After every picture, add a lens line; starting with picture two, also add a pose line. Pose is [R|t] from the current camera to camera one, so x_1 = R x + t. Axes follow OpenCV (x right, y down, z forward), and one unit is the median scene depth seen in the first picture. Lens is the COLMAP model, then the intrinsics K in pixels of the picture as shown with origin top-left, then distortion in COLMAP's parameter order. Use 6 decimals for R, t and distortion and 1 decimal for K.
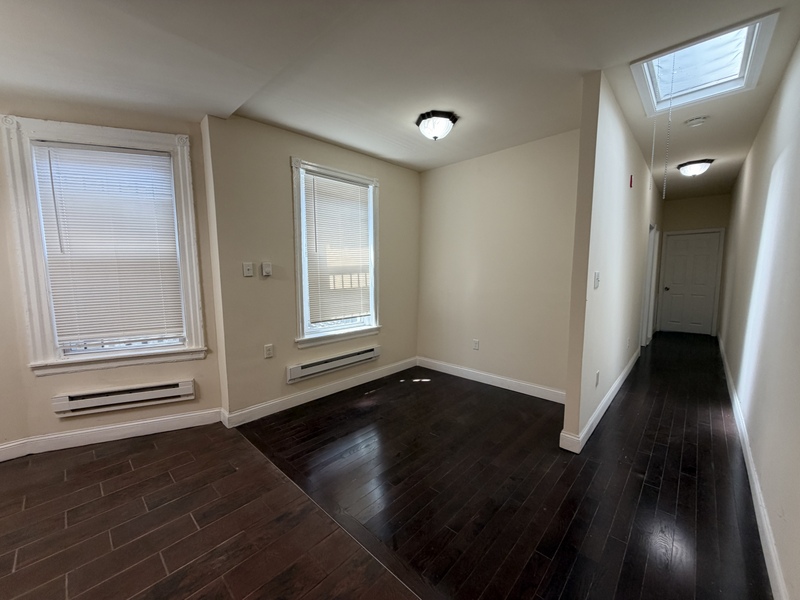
lens RADIAL K [[318.2, 0, 397.1], [0, 318.2, 301.4], [0, 0, 1]] dist [-0.000793, 0.000128]
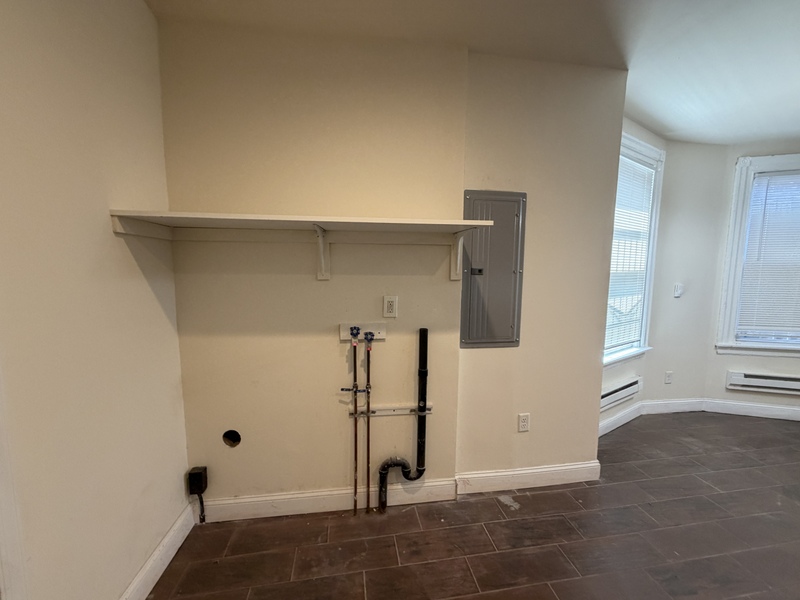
lens RADIAL K [[318.2, 0, 397.1], [0, 318.2, 301.4], [0, 0, 1]] dist [-0.000793, 0.000128]
pose [[0.796034, 0.077433, -0.600278, -1.123007], [-0.078369, 0.996620, 0.024634, 0.071908], [0.600156, 0.027434, 0.799412, -0.675456]]
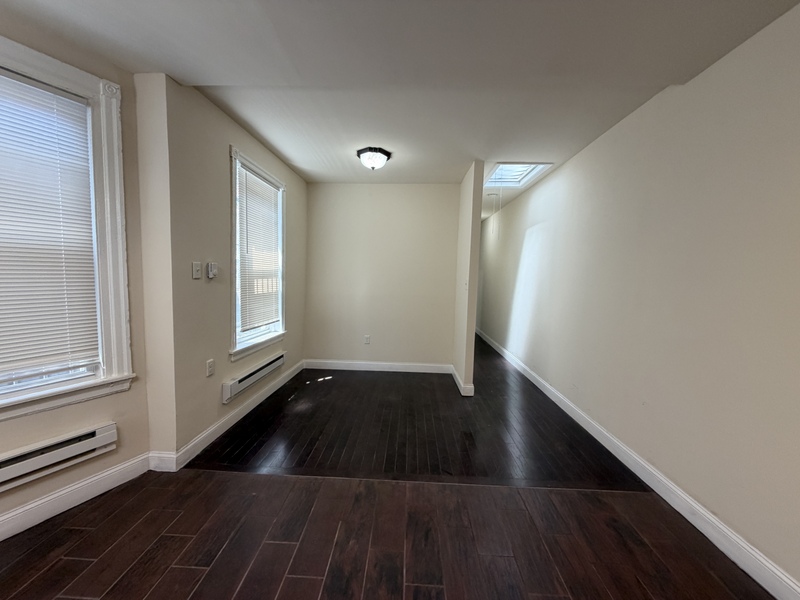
lens RADIAL K [[318.2, 0, 397.1], [0, 318.2, 301.4], [0, 0, 1]] dist [-0.000793, 0.000128]
pose [[0.753807, -0.024663, 0.656633, -0.571129], [0.037546, 0.999279, -0.005570, 0.004089], [-0.656022, 0.028853, 0.754190, 0.035747]]
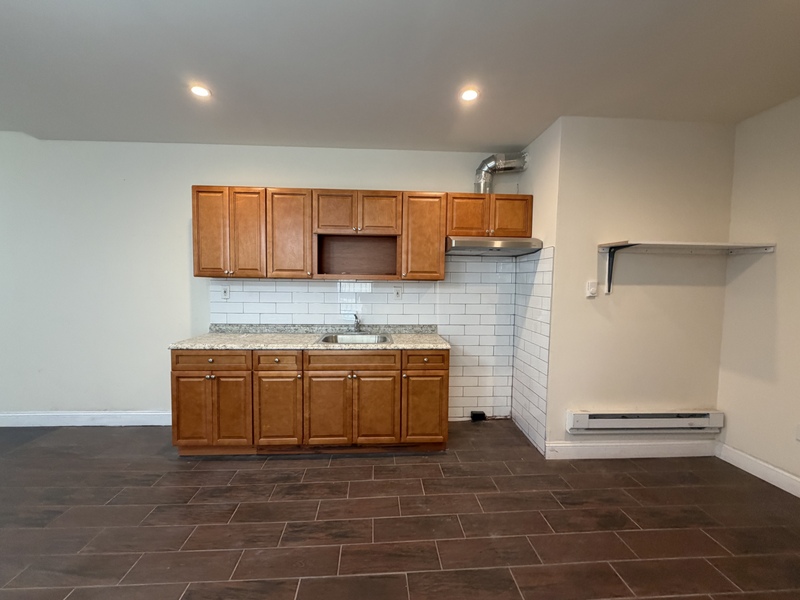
lens RADIAL K [[322.4, 0, 391.6], [0, 322.4, 304.0], [0, 0, 1]] dist [-0.001156, 0.000009]
pose [[-0.727933, -0.044914, 0.684175, -1.100785], [0.065452, 0.988743, 0.134547, -0.005017], [-0.682517, 0.142722, -0.716799, 0.164019]]
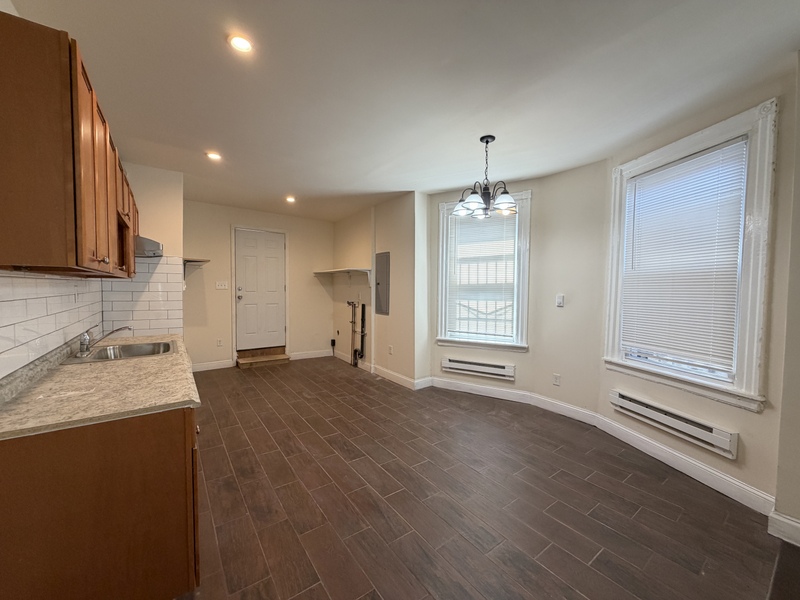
lens RADIAL K [[318.2, 0, 397.1], [0, 318.2, 301.4], [0, 0, 1]] dist [-0.000793, 0.000128]
pose [[-0.183455, 0.051056, -0.981701, 0.190242], [-0.110009, 0.991311, 0.072113, -0.022014], [0.976853, 0.121226, -0.176244, 0.301220]]
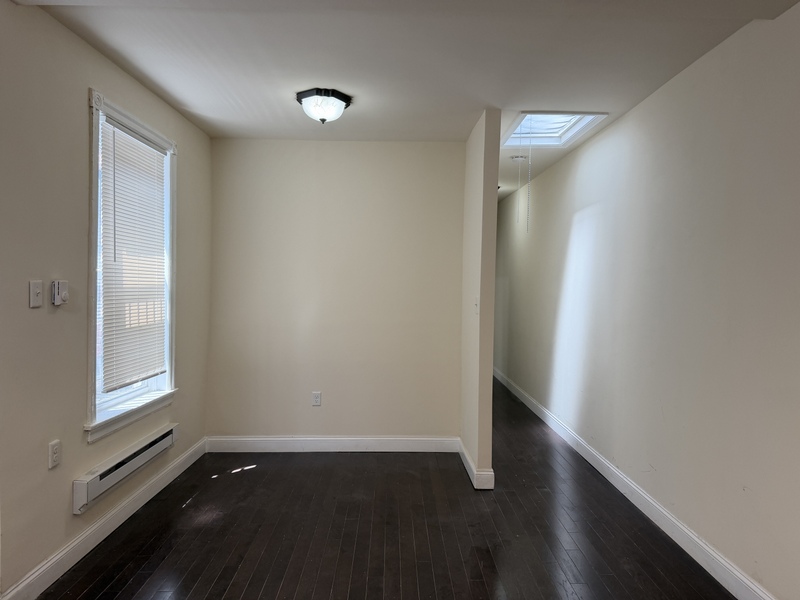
lens RADIAL K [[566.0, 0, 401.4], [0, 566.0, 302.7], [0, 0, 1]] dist [0.003503, -0.005496]
pose [[0.711503, -0.005515, 0.702661, -0.633060], [0.055134, 0.997324, -0.048001, -0.009836], [-0.700517, 0.072894, 0.709904, -0.041607]]
